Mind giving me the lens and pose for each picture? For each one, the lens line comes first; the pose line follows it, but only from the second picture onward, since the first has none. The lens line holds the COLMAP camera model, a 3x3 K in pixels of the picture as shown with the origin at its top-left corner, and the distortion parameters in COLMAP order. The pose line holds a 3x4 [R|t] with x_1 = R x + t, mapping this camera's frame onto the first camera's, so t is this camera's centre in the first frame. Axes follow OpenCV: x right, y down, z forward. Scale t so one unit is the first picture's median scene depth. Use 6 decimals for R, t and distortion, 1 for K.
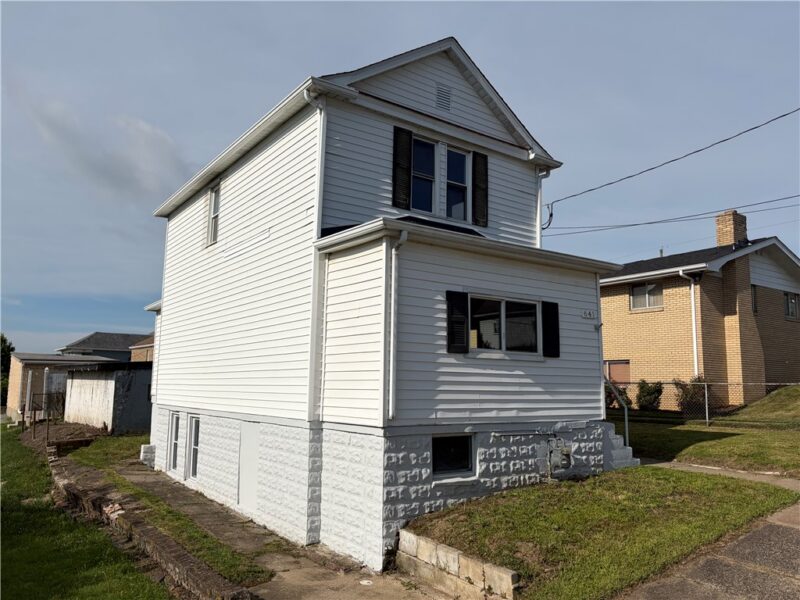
lens RADIAL K [[602.7, 0, 400.6], [0, 602.7, 305.2], [0, 0, 1]] dist [0.044838, -0.035732]
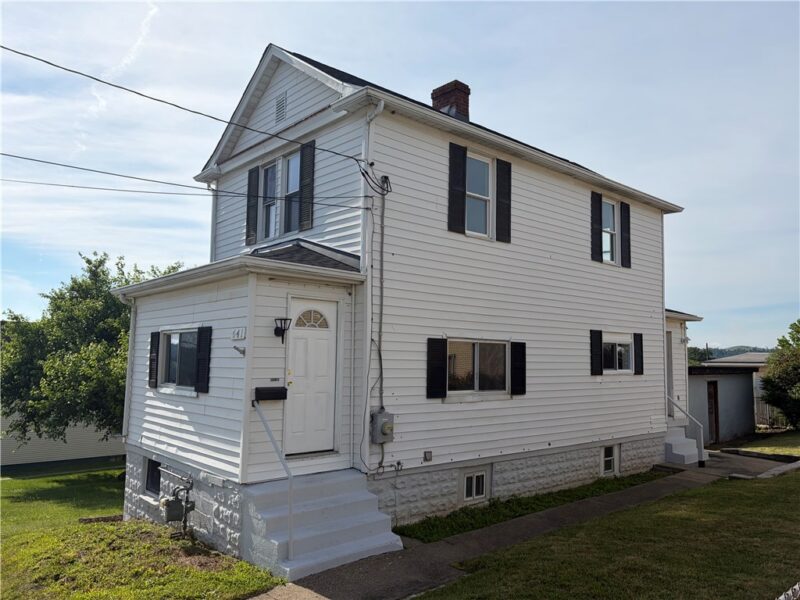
lens RADIAL K [[602.7, 0, 400.6], [0, 602.7, 305.2], [0, 0, 1]] dist [0.044838, -0.035732]
pose [[0.095419, -0.097980, -0.990603, 1.197528], [0.122972, 0.988682, -0.085945, 0.076344], [0.987812, -0.113615, 0.106388, 1.269290]]
